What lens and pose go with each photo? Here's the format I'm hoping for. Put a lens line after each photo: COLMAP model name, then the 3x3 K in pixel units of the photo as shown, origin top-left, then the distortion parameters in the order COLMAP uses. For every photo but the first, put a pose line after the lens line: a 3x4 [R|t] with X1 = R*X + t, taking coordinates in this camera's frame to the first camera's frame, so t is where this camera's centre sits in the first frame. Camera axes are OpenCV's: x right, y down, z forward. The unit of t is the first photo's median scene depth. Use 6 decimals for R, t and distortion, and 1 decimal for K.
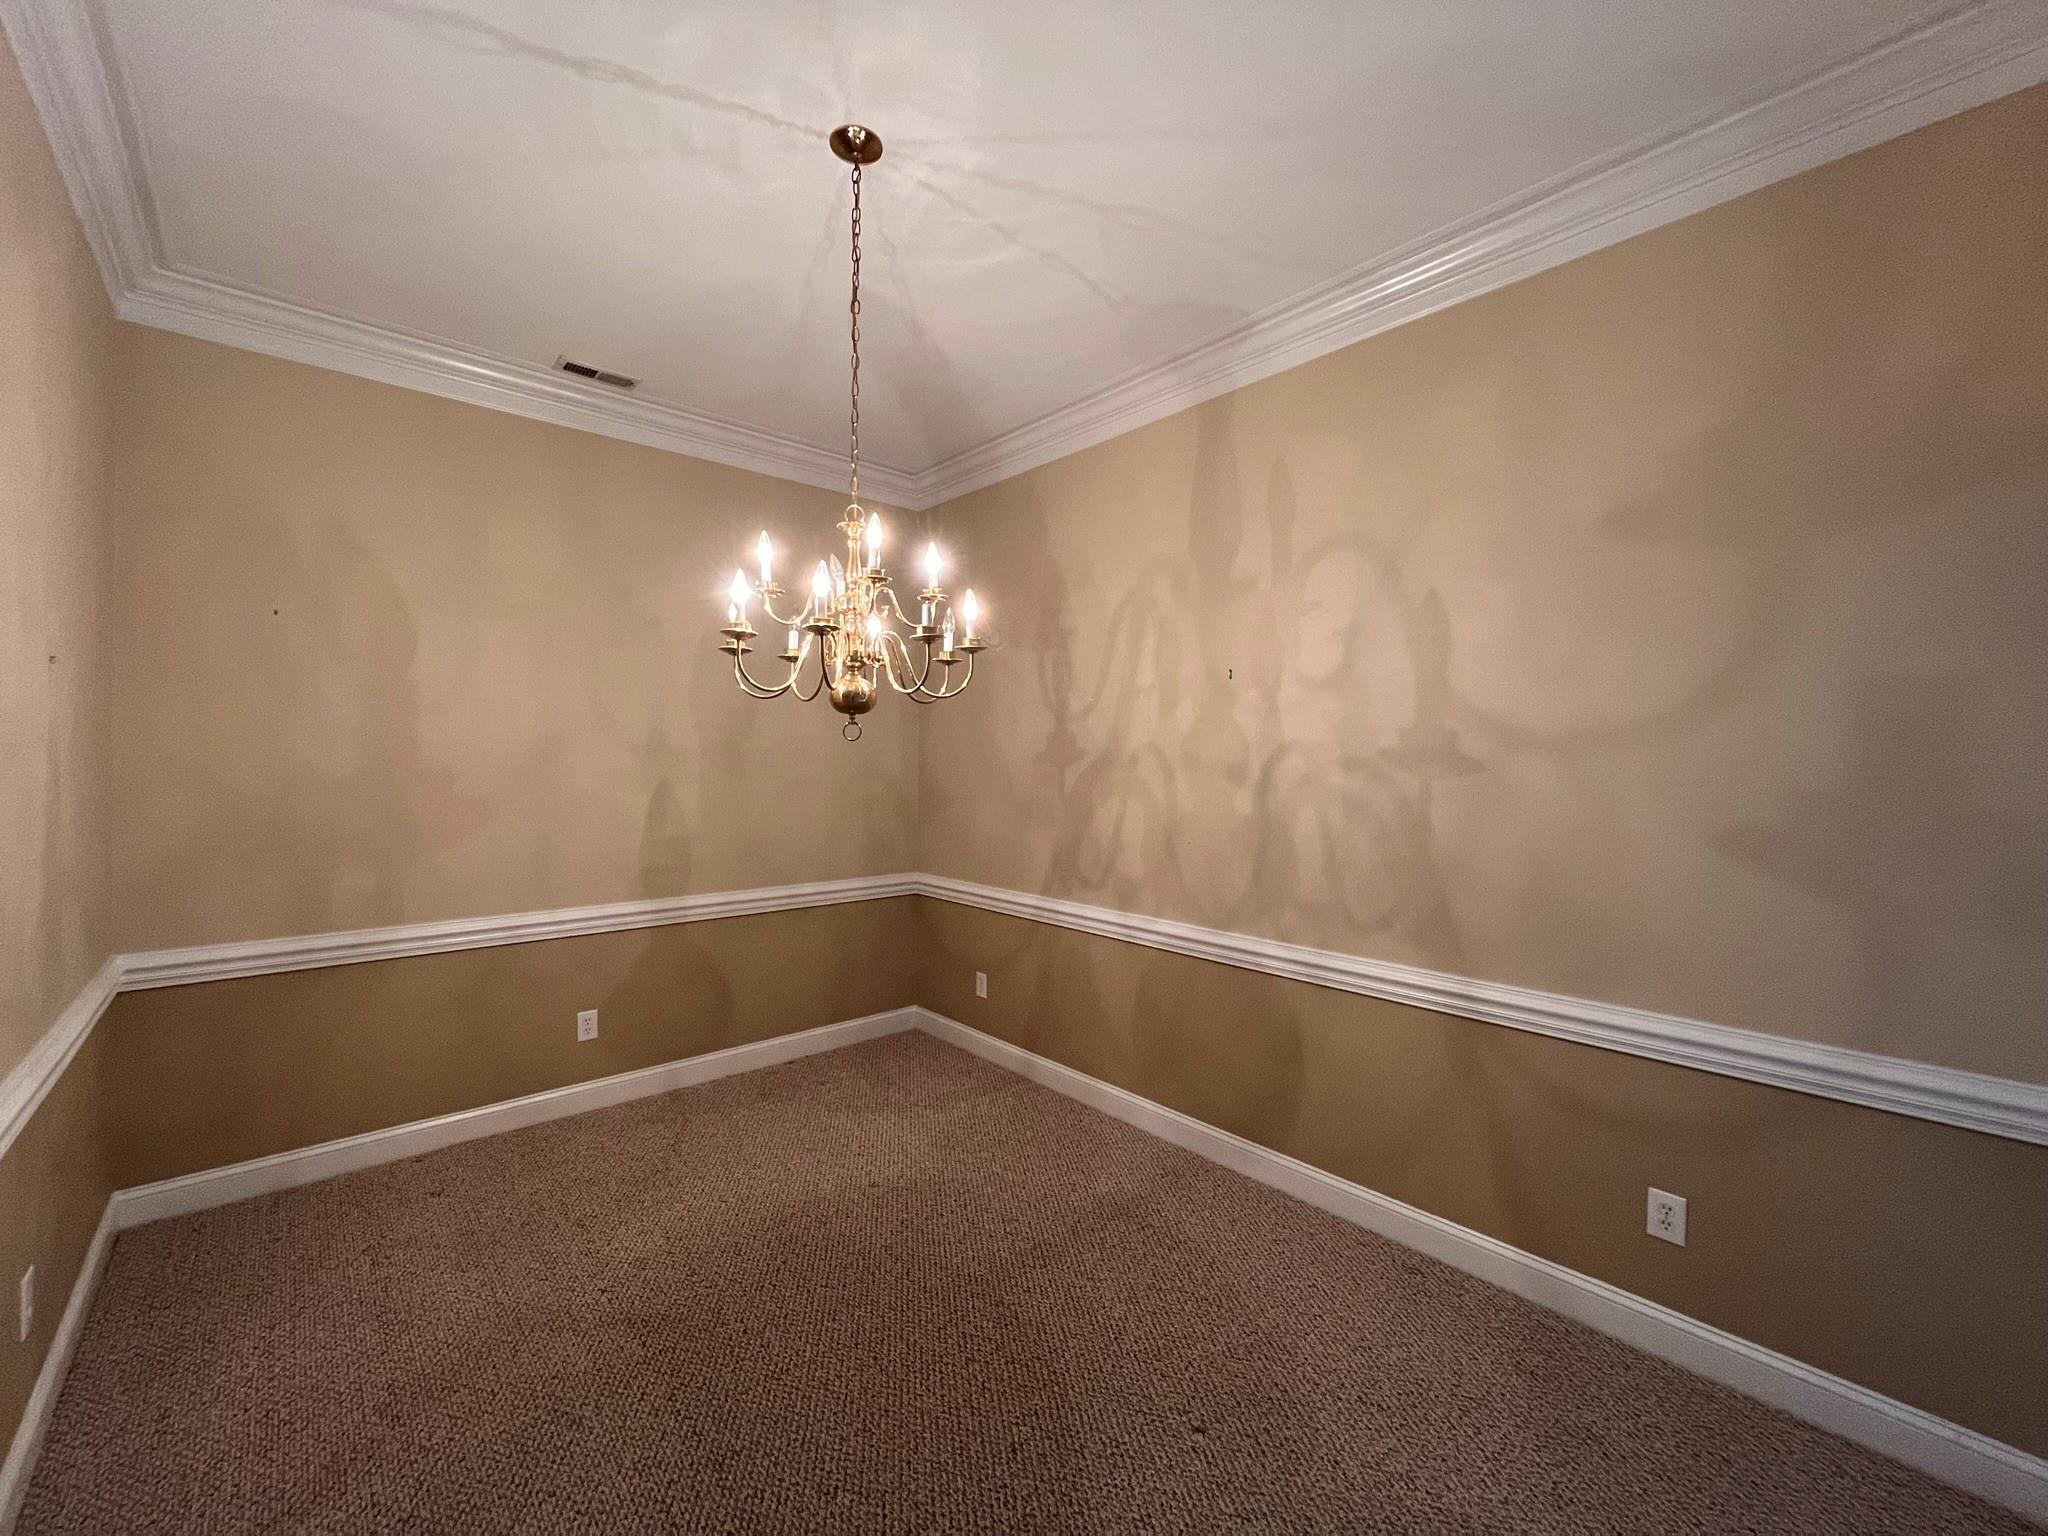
lens RADIAL K [[824.5, 0, 1031.1], [0, 824.5, 754.7], [0, 0, 1]] dist [-0.004018, 0.000146]
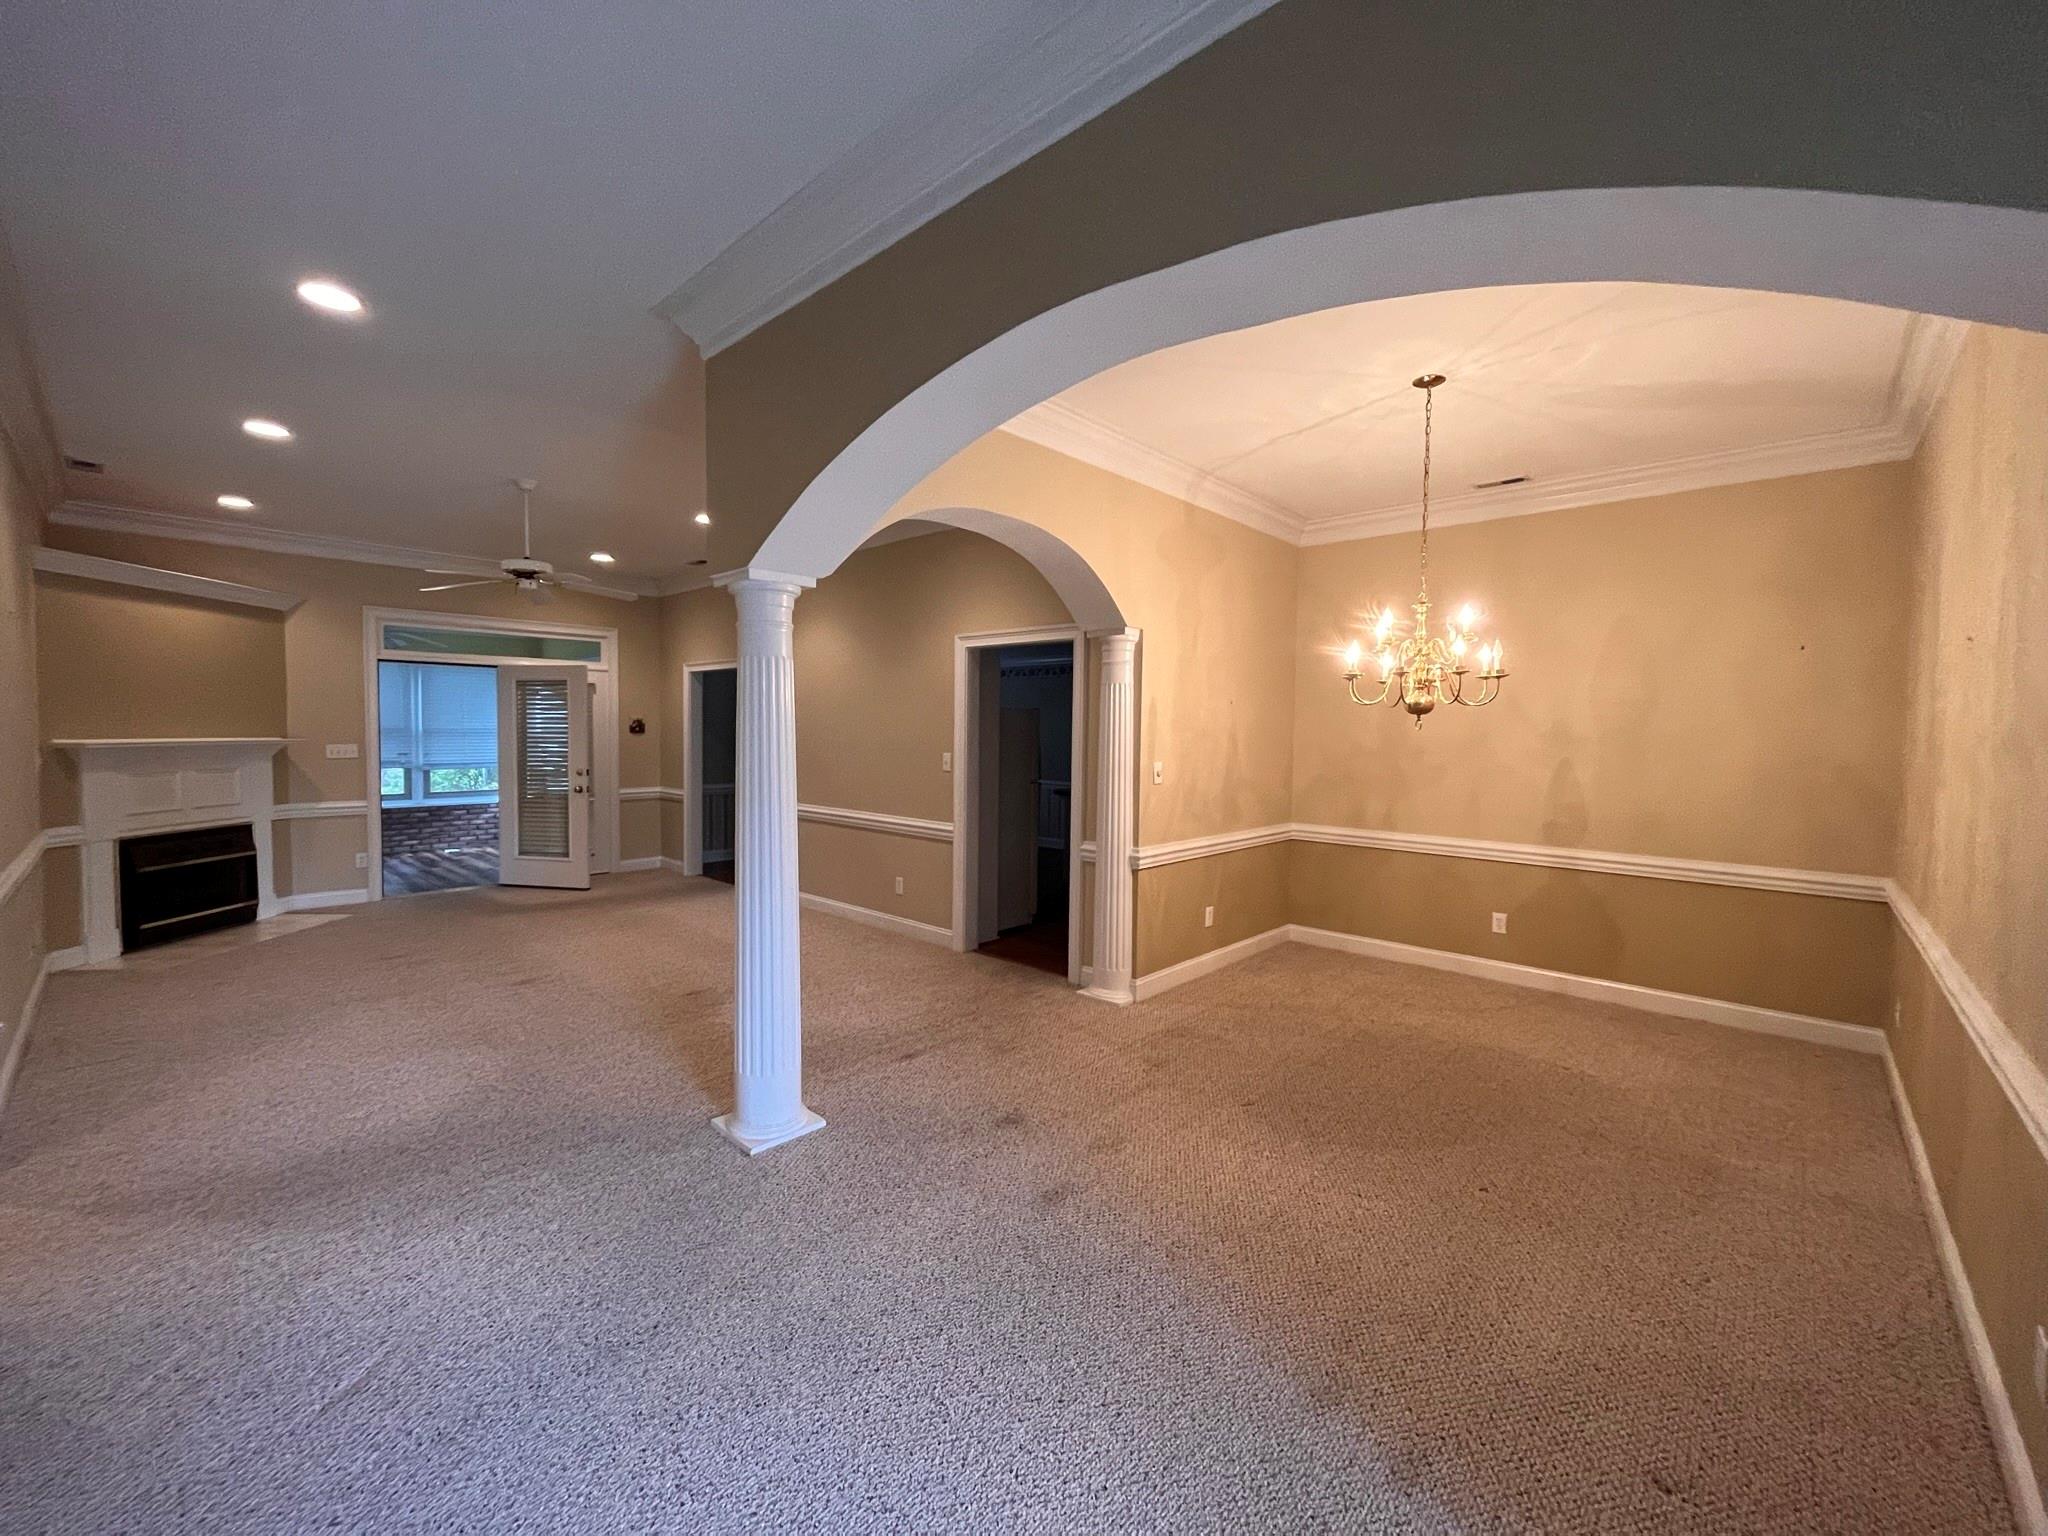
lens RADIAL K [[824.5, 0, 1024.1], [0, 824.5, 760.7], [0, 0, 1]] dist [-0.004018, 0.000146]
pose [[0.097248, 0.032620, -0.994725, 1.455063], [-0.013298, 0.999416, 0.031473, 0.004353], [0.995171, 0.010167, 0.097625, 0.007945]]
